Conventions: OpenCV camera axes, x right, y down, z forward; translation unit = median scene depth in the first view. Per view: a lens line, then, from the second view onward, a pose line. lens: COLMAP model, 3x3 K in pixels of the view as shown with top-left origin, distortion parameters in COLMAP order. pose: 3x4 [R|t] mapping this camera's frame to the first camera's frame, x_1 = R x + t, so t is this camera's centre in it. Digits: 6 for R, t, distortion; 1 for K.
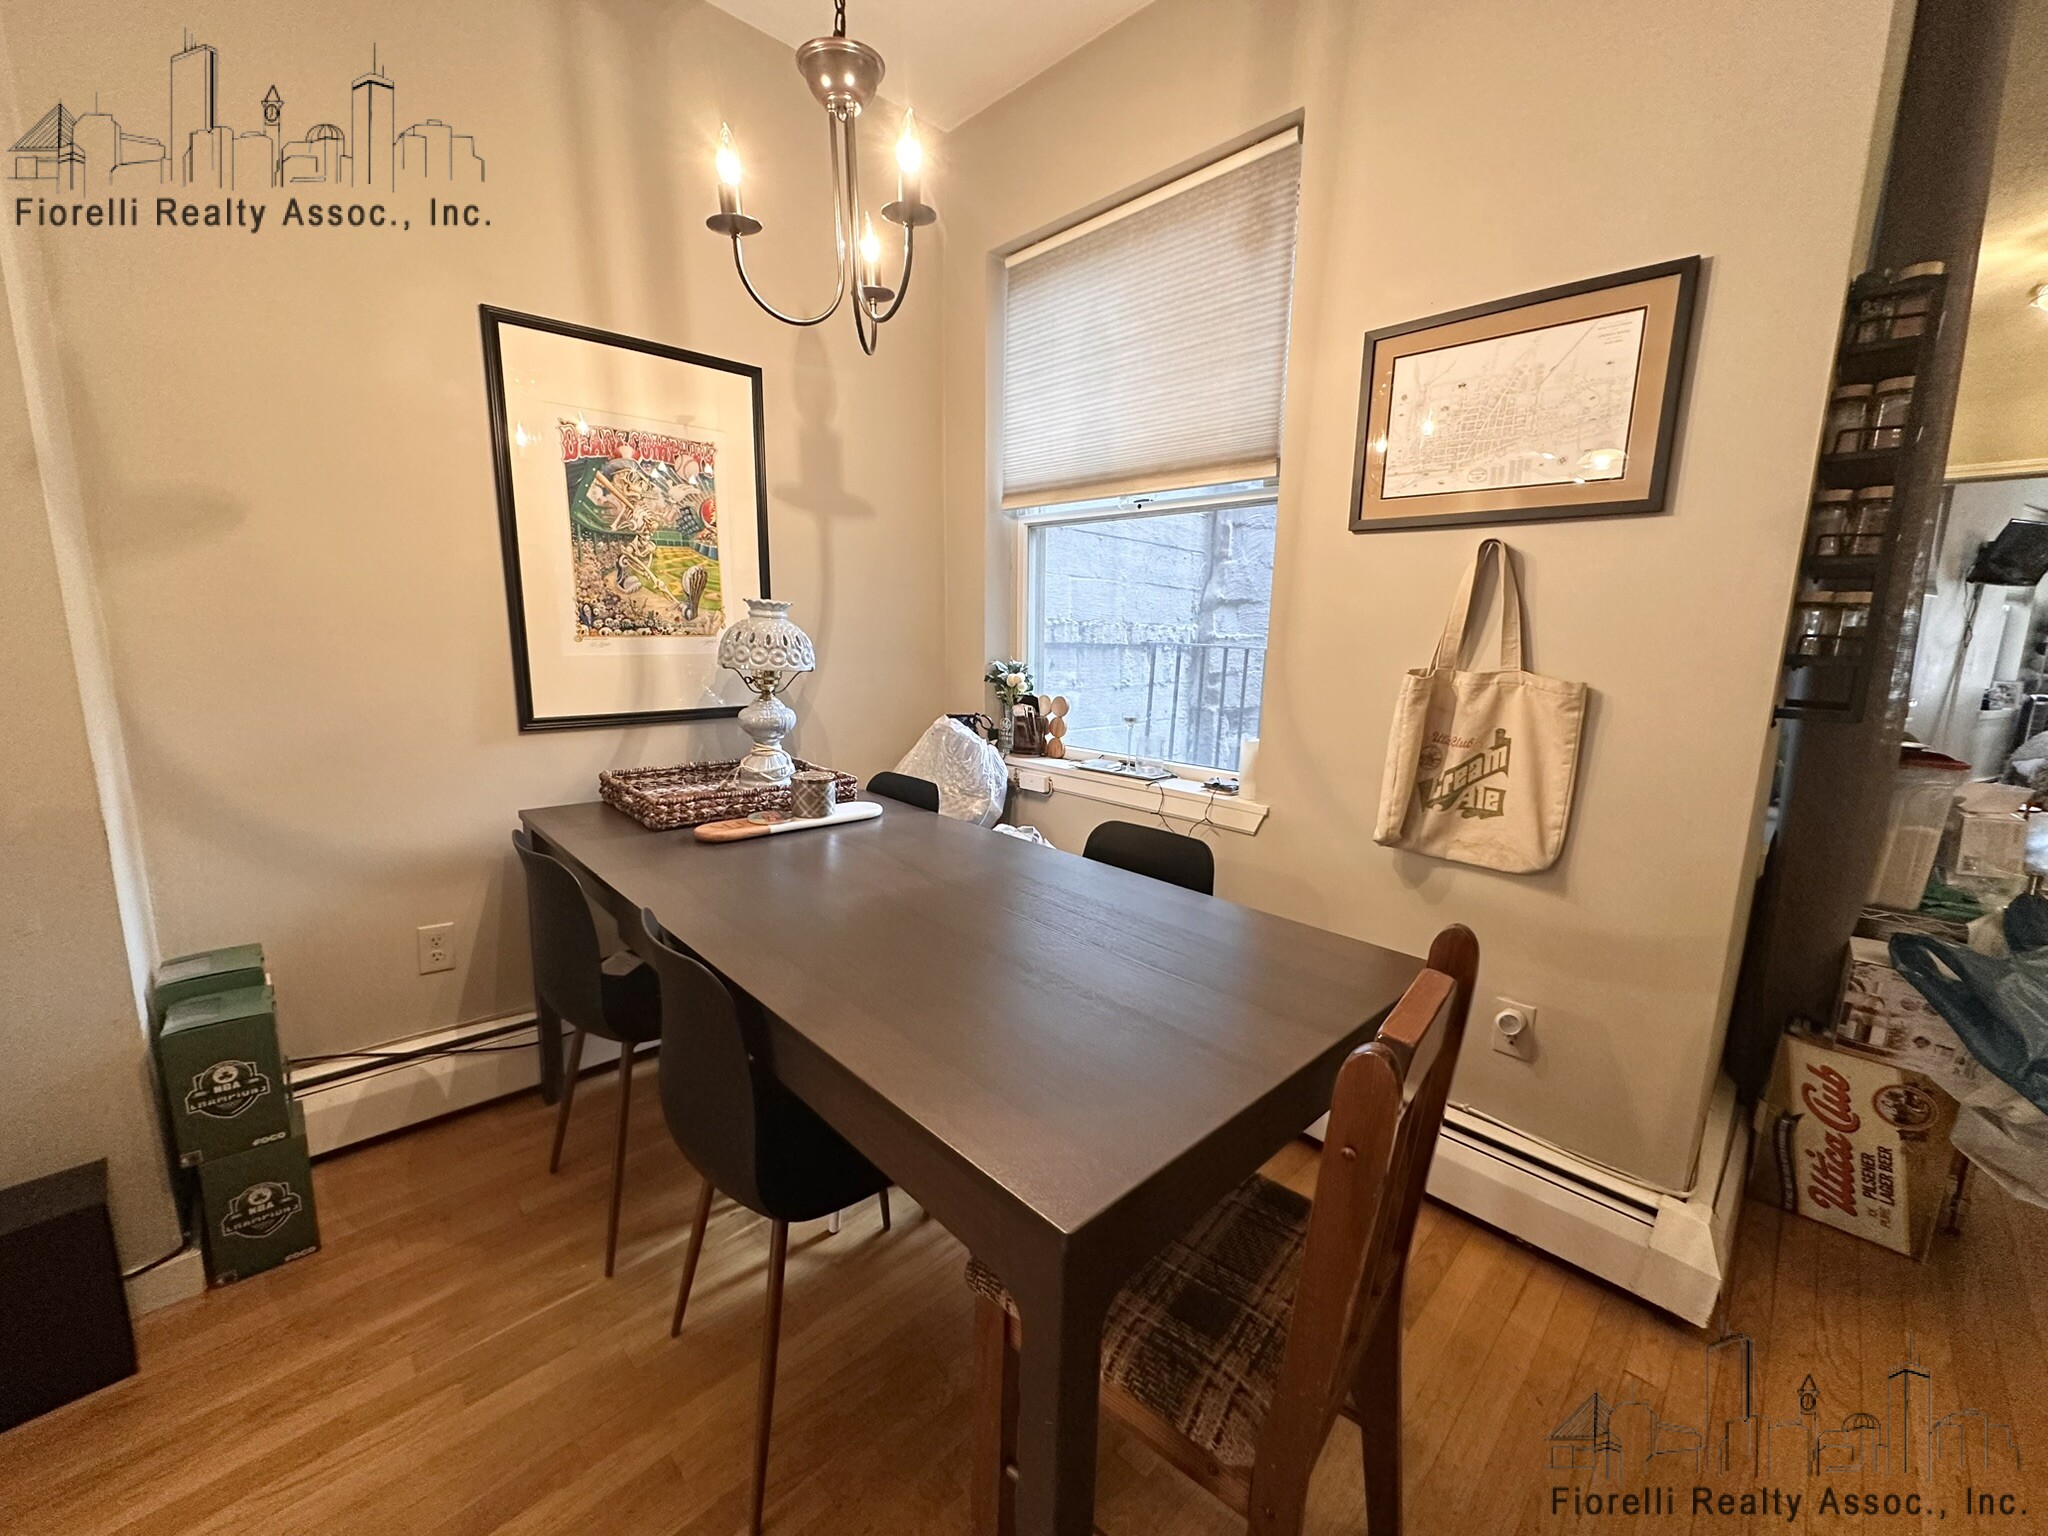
lens RADIAL K [[811.0, 0, 1025.9], [0, 811.0, 762.9], [0, 0, 1]] dist [-0.001296, 0.000485]
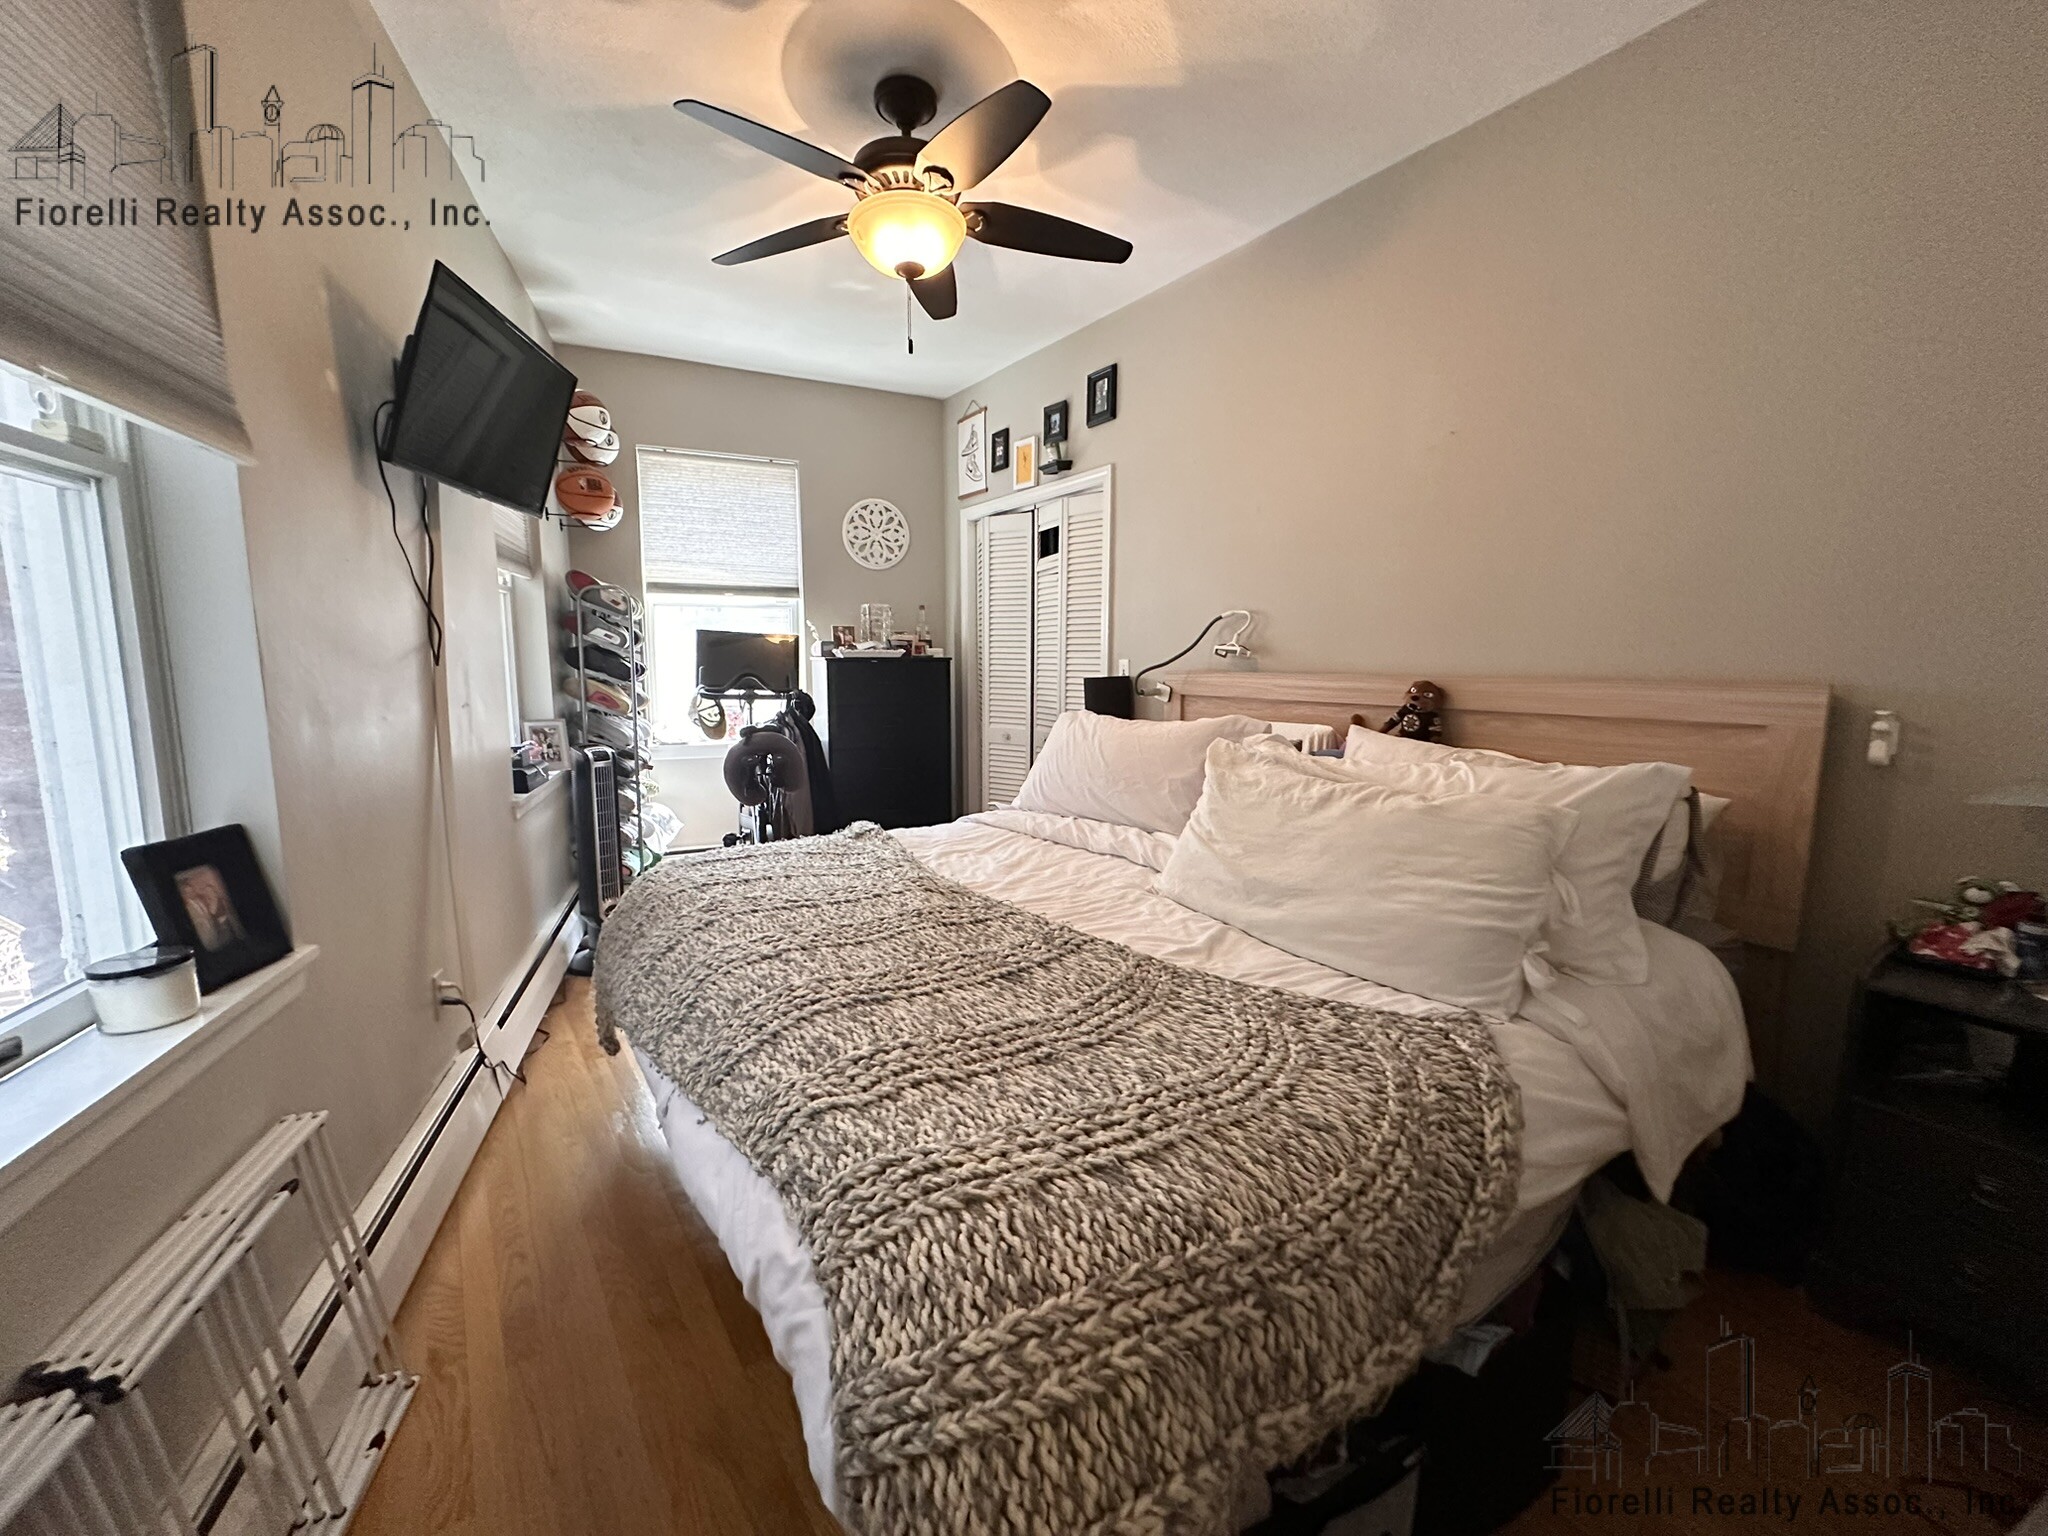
lens RADIAL K [[811.0, 0, 1022.6], [0, 811.0, 763.6], [0, 0, 1]] dist [-0.001296, 0.000485]
pose [[0.148975, -0.149596, 0.977460, 0.756108], [0.163752, 0.978574, 0.124810, -0.090049], [-0.975188, 0.141468, 0.170280, 0.624094]]
